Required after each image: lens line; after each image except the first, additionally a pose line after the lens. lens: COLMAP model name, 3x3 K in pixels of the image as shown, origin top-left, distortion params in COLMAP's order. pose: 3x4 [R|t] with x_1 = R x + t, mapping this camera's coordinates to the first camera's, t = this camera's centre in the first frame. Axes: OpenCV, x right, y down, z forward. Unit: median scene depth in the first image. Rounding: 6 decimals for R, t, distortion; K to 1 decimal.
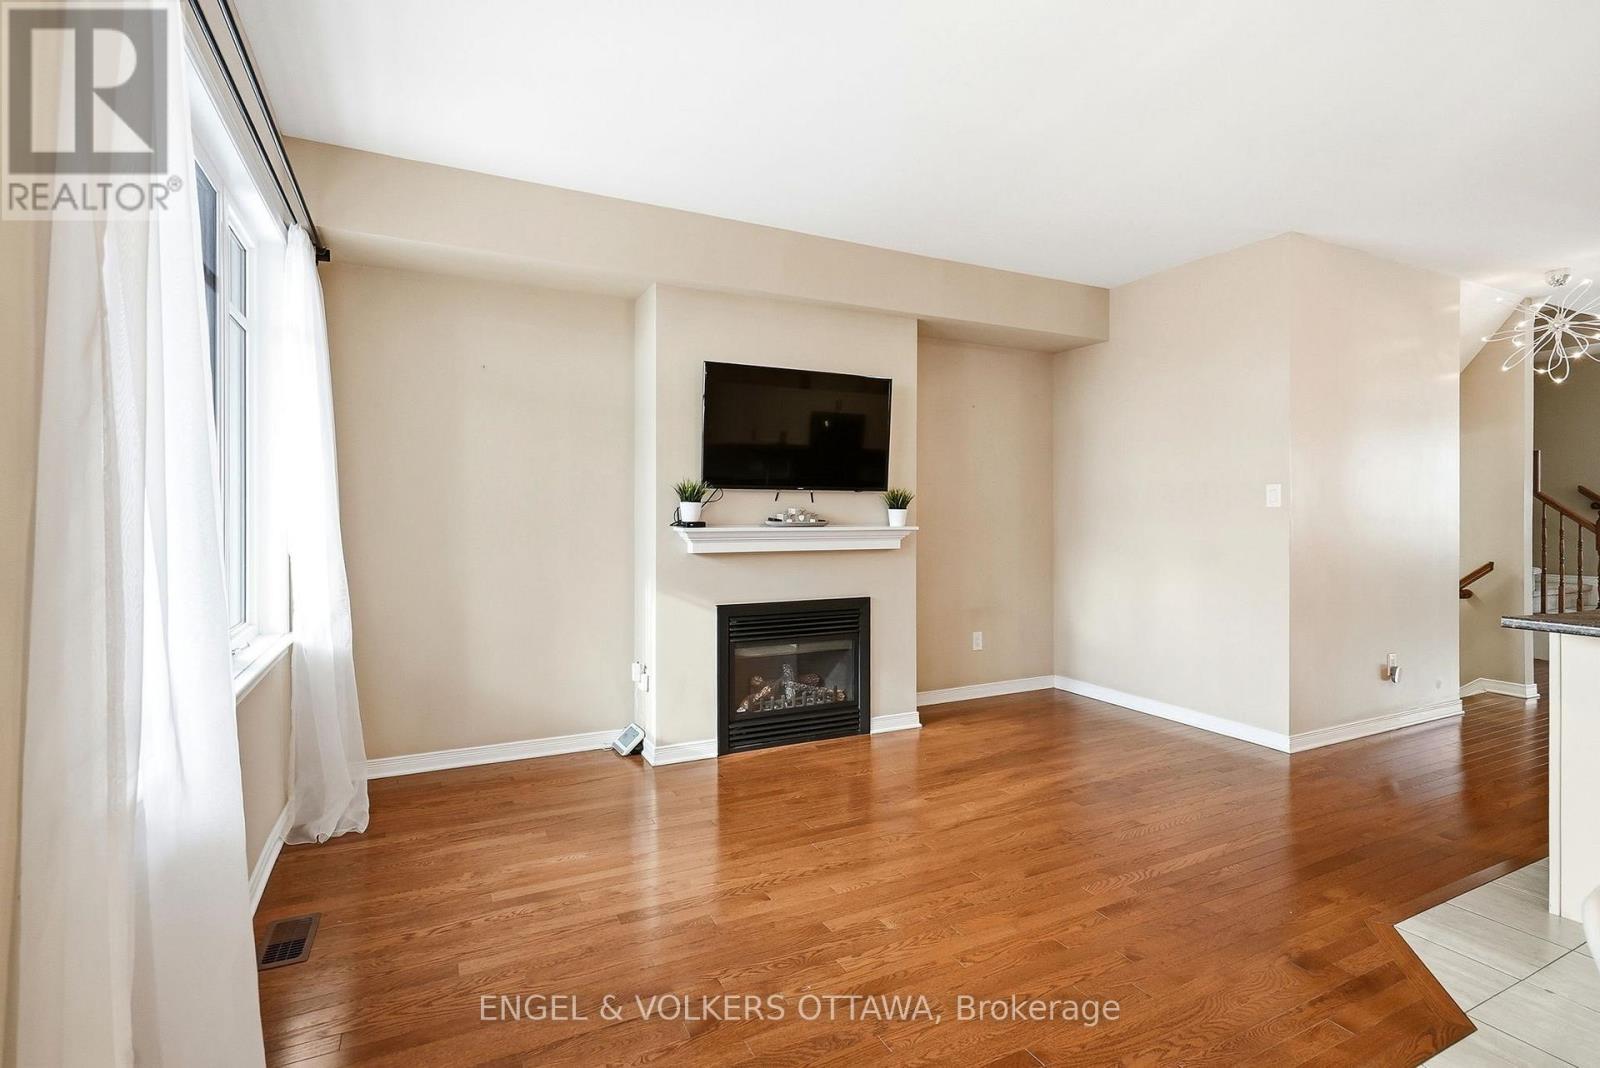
lens RADIAL K [[758.3, 0, 807.1], [0, 758.3, 523.9], [0, 0, 1]] dist [0.001062, 0.000033]
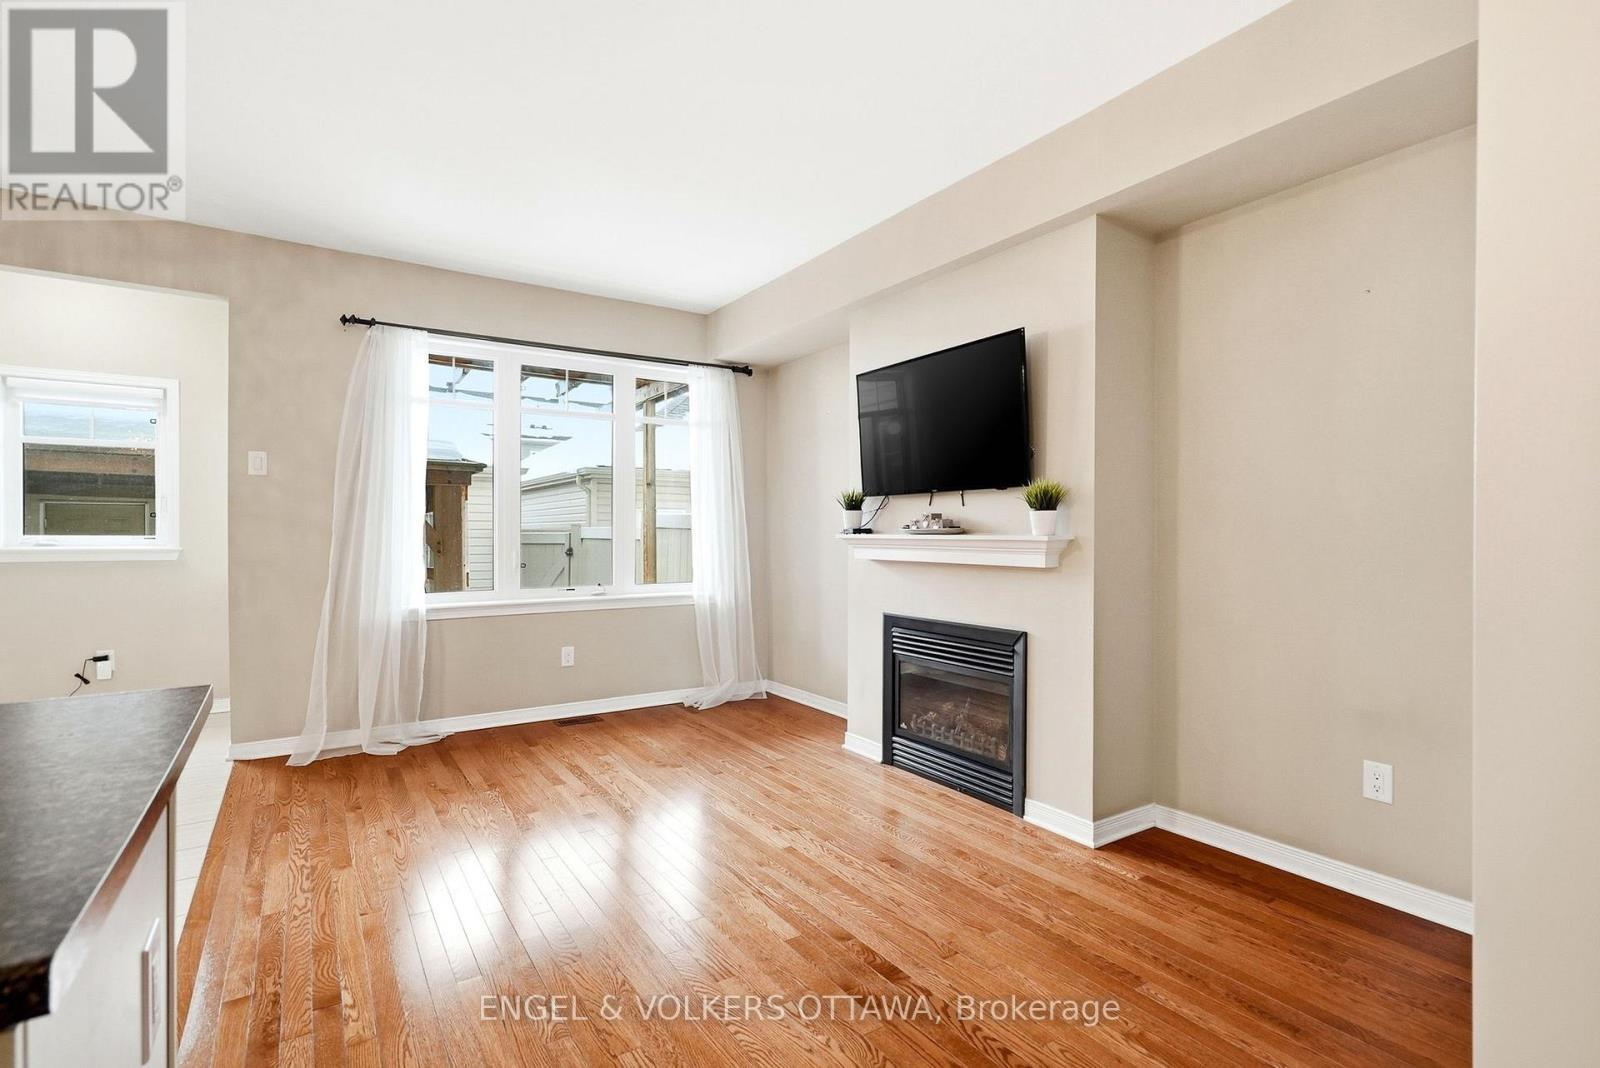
lens RADIAL K [[758.3, 0, 807.1], [0, 758.3, 523.9], [0, 0, 1]] dist [0.001062, 0.000033]
pose [[0.117581, -0.006608, -0.993041, 0.804314], [-0.006201, 0.999953, -0.007388, -0.001065], [0.993044, 0.007026, 0.117534, 0.719630]]
